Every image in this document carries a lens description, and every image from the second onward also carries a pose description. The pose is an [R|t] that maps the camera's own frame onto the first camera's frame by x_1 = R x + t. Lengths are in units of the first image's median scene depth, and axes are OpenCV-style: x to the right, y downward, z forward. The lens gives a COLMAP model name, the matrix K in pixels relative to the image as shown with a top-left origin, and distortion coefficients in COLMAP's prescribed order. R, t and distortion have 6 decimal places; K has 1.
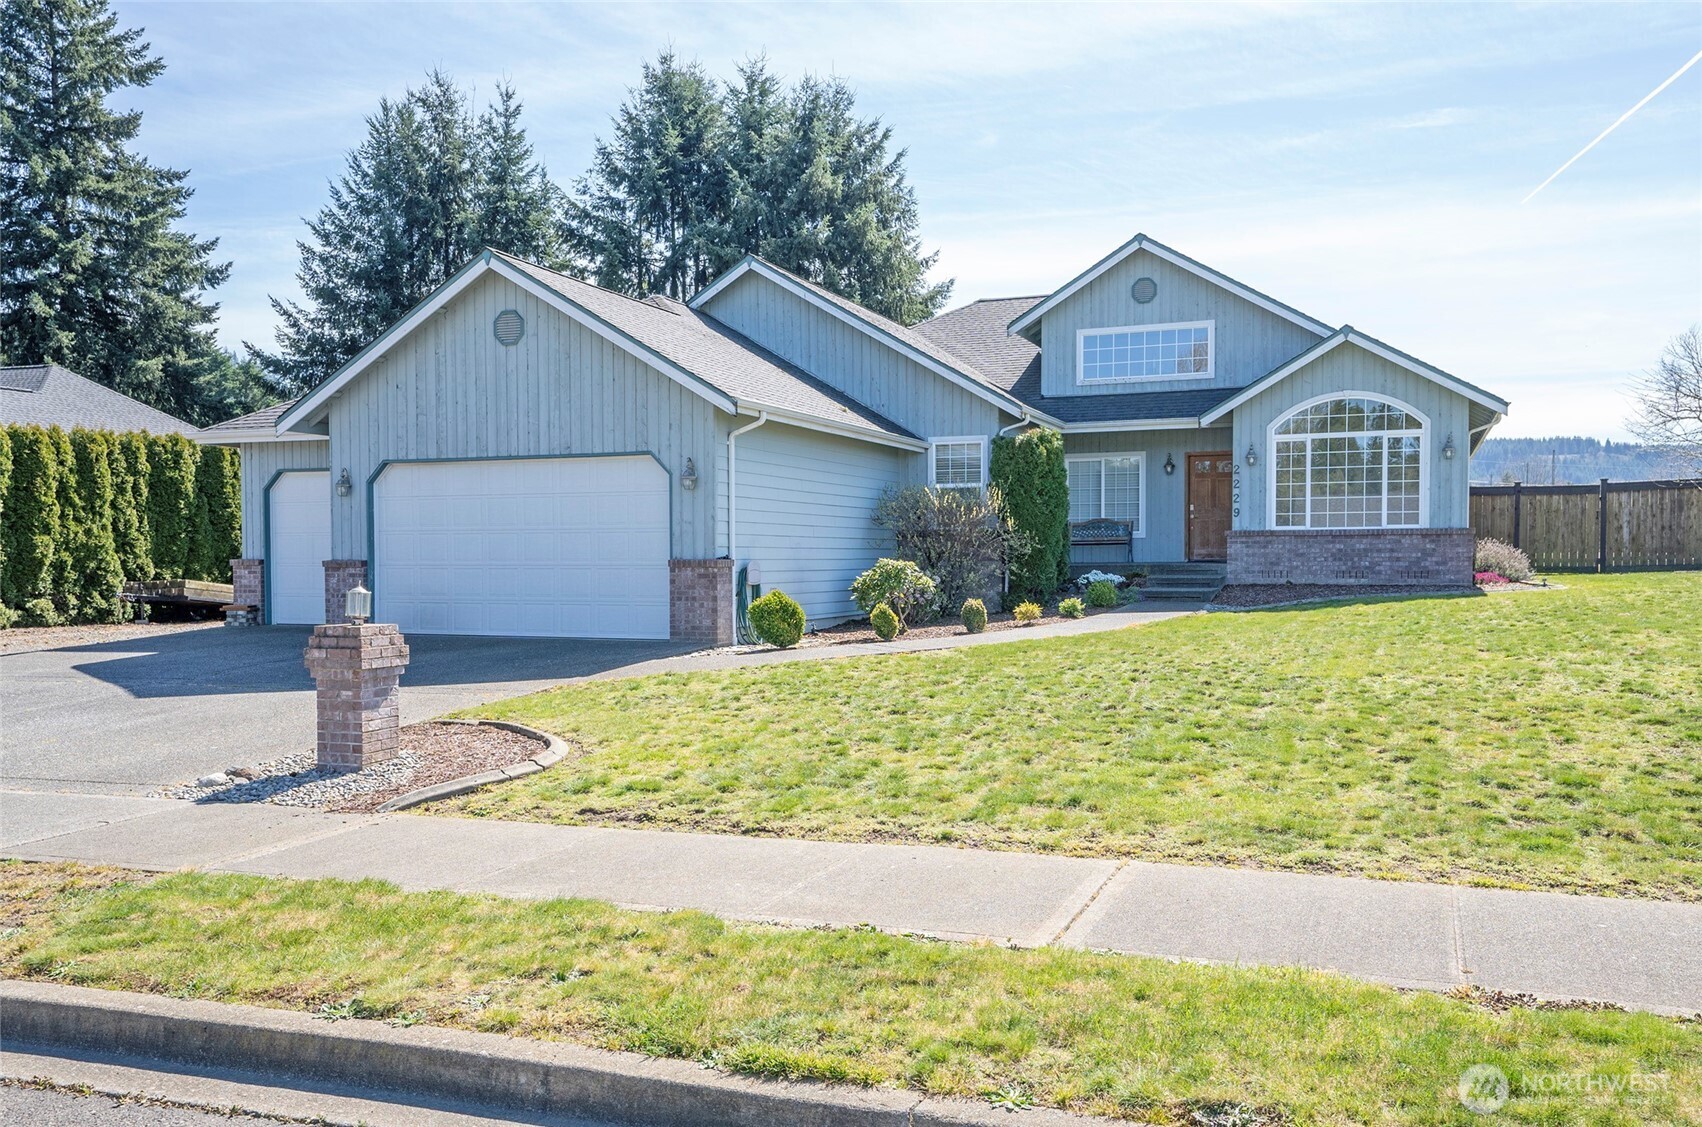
lens RADIAL K [[1231.7, 0, 871.2], [0, 1231.7, 535.7], [0, 0, 1]] dist [0.100773, 0.001000]
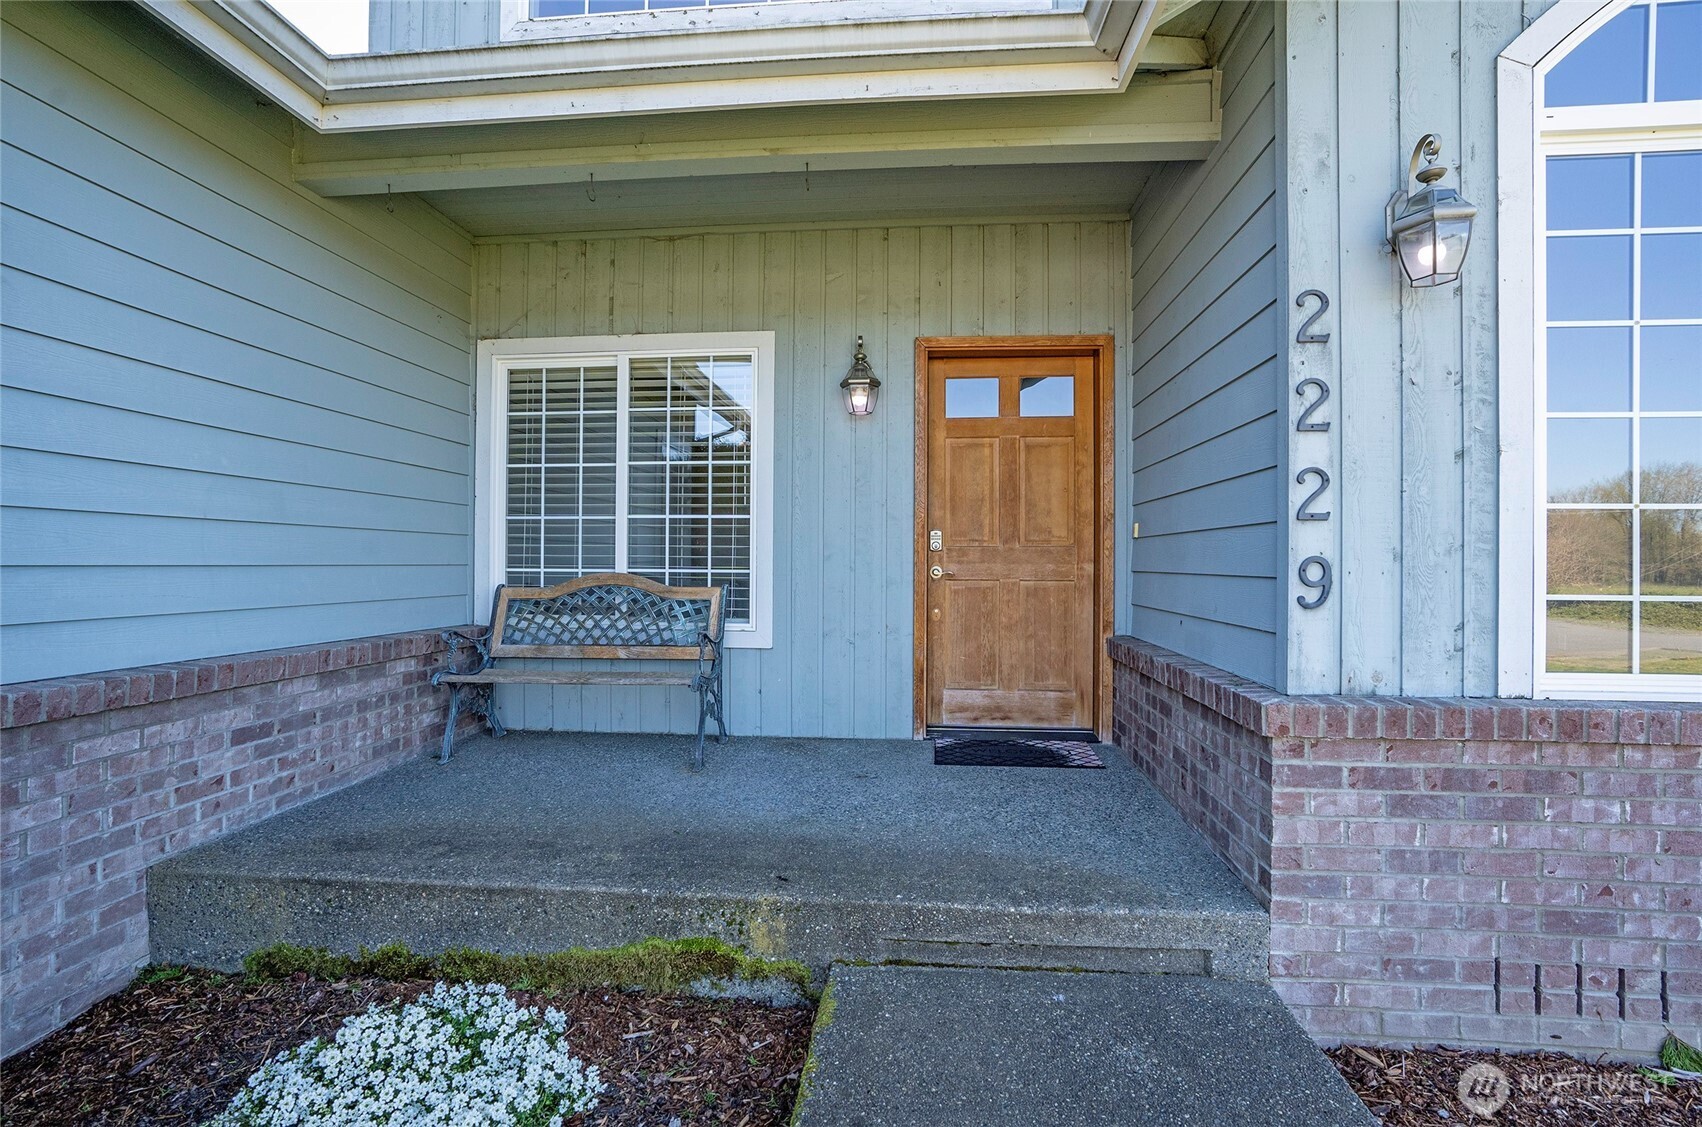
lens RADIAL K [[819.7, 0, 852.1], [0, 819.7, 558.7], [0, 0, 1]] dist [-0.062486, 0.016813]
pose [[0.955035, 0.007375, 0.296400, 0.185825], [-0.010116, 0.999919, 0.007715, -0.019703], [-0.296319, -0.010367, 0.955033, 0.828115]]
